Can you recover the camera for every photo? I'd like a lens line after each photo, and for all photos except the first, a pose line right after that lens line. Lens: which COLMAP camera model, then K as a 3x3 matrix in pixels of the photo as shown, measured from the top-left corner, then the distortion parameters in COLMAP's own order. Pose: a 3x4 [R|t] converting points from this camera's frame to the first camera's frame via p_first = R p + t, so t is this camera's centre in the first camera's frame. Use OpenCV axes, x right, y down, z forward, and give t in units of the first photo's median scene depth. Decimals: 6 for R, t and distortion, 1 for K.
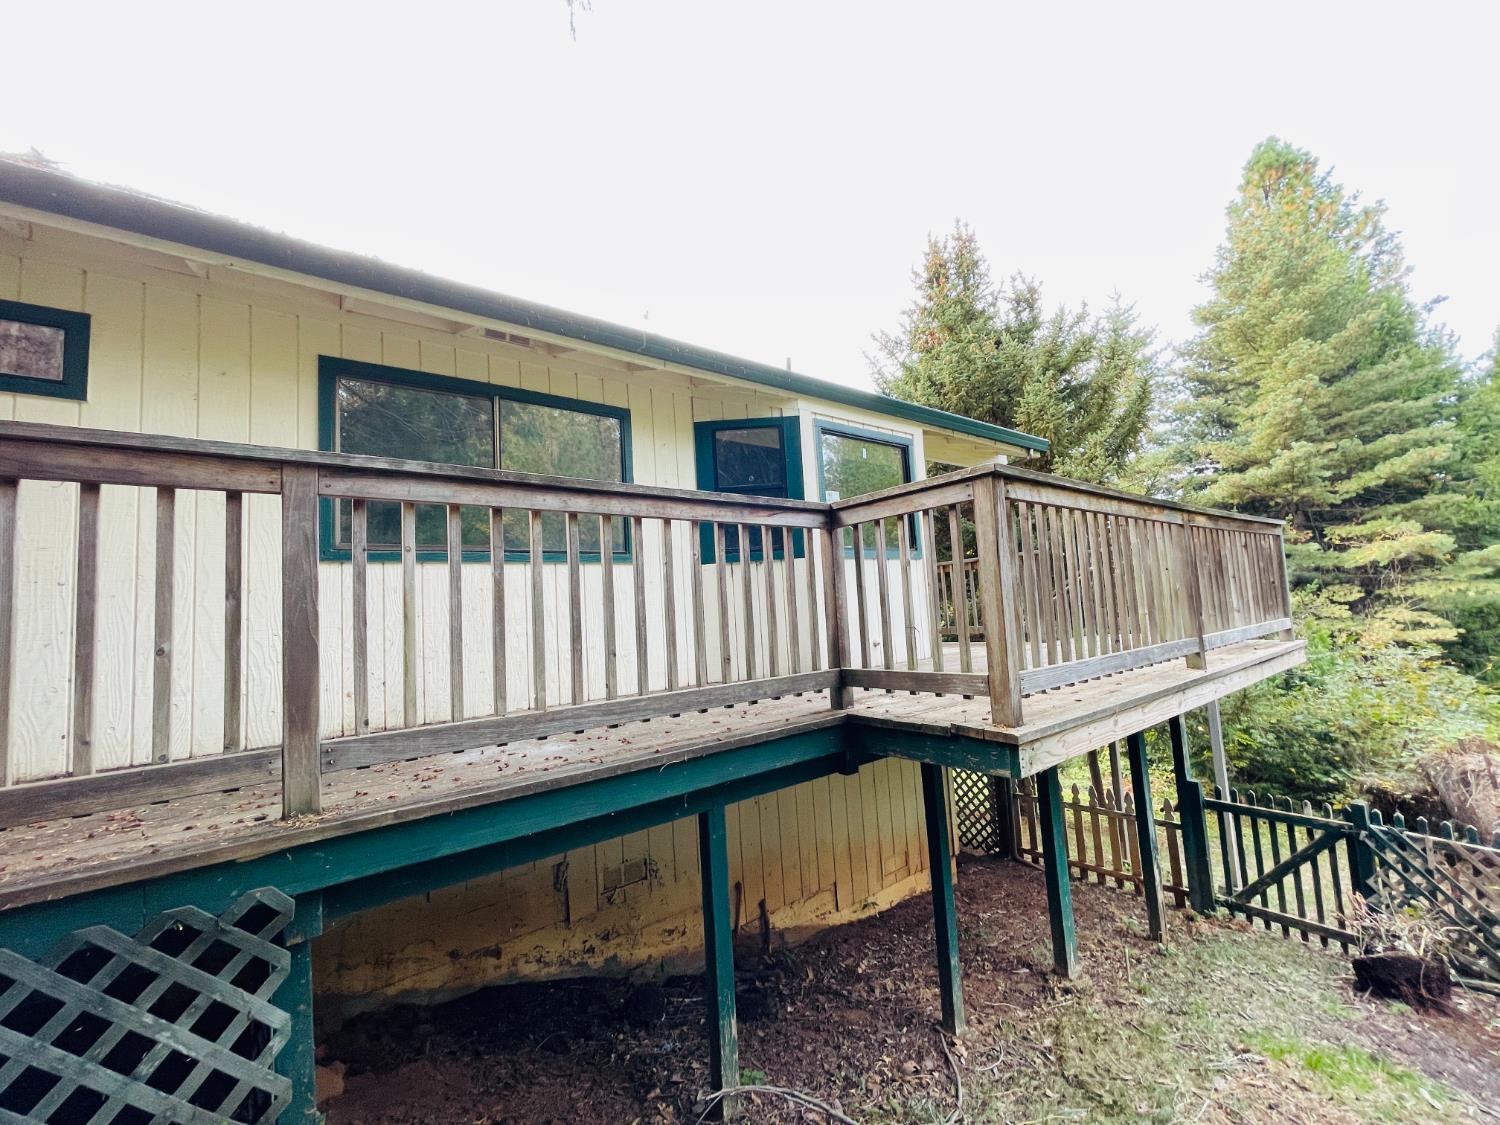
lens RADIAL K [[601.2, 0, 750.0], [0, 601.2, 562.5], [0, 0, 1]] dist [-0.004097, -0.000575]
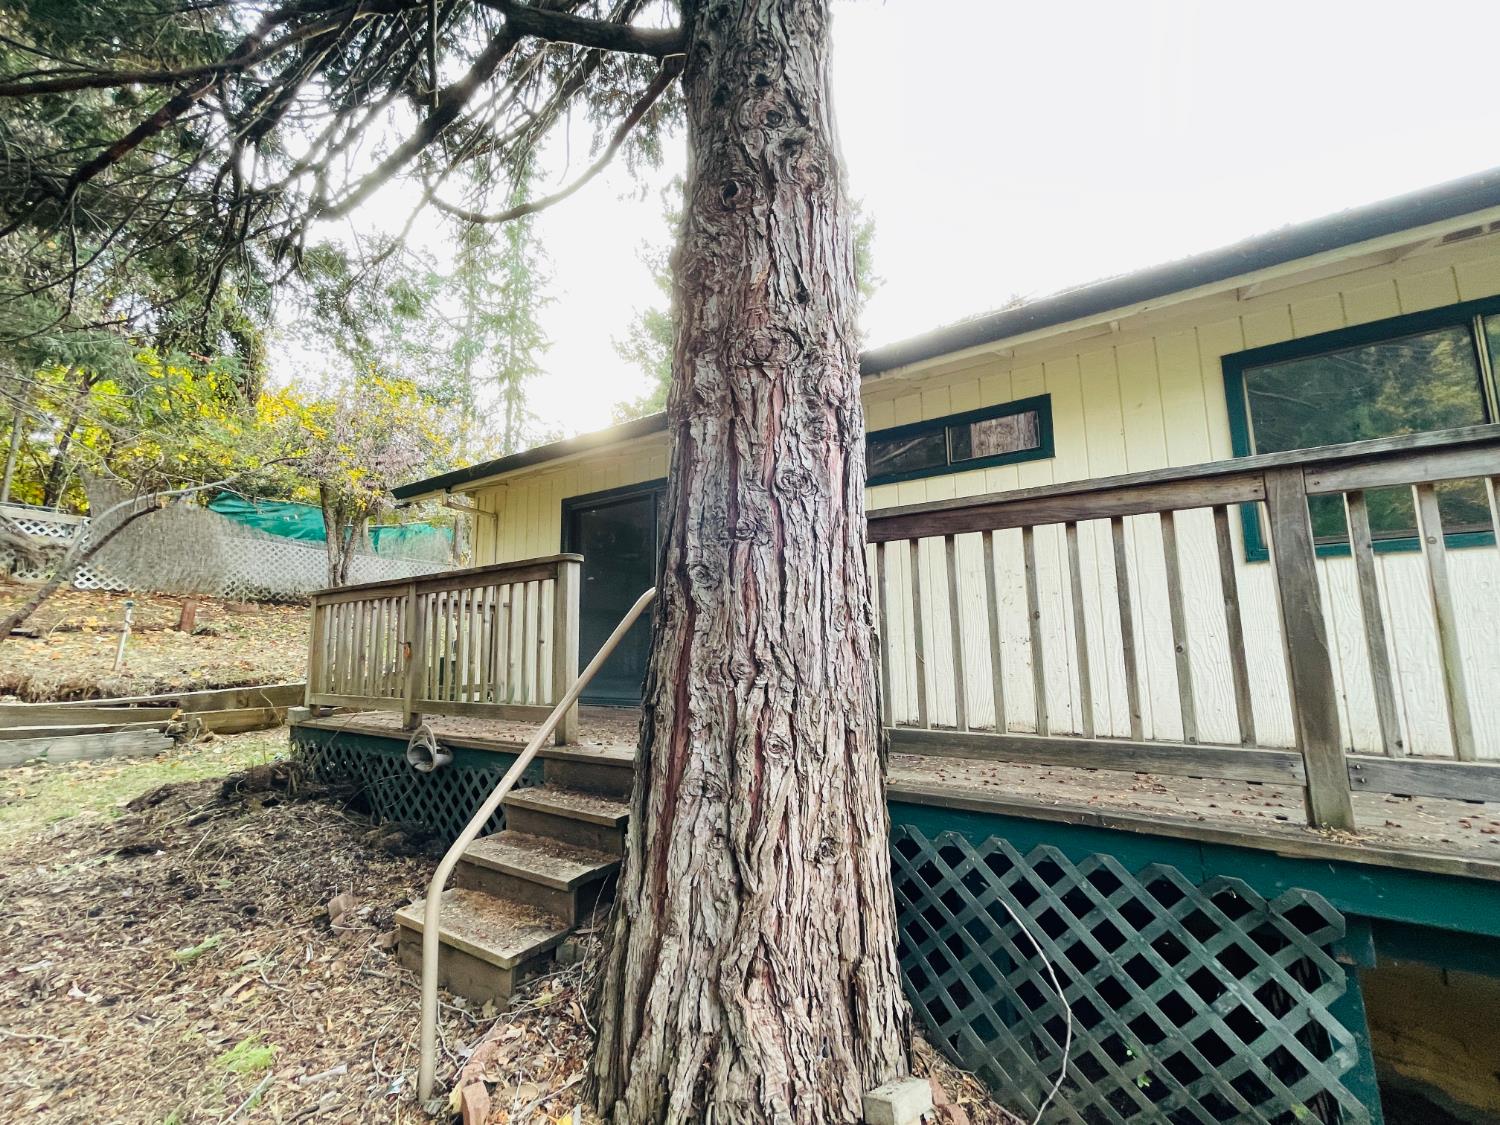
lens RADIAL K [[590.1, 0, 750.0], [0, 590.1, 562.5], [0, 0, 1]] dist [0.014513, -0.008242]
pose [[0.323827, -0.072555, -0.943330, -0.131958], [0.076026, 0.995826, -0.050494, -0.026785], [0.943057, -0.055366, 0.327991, -0.180024]]
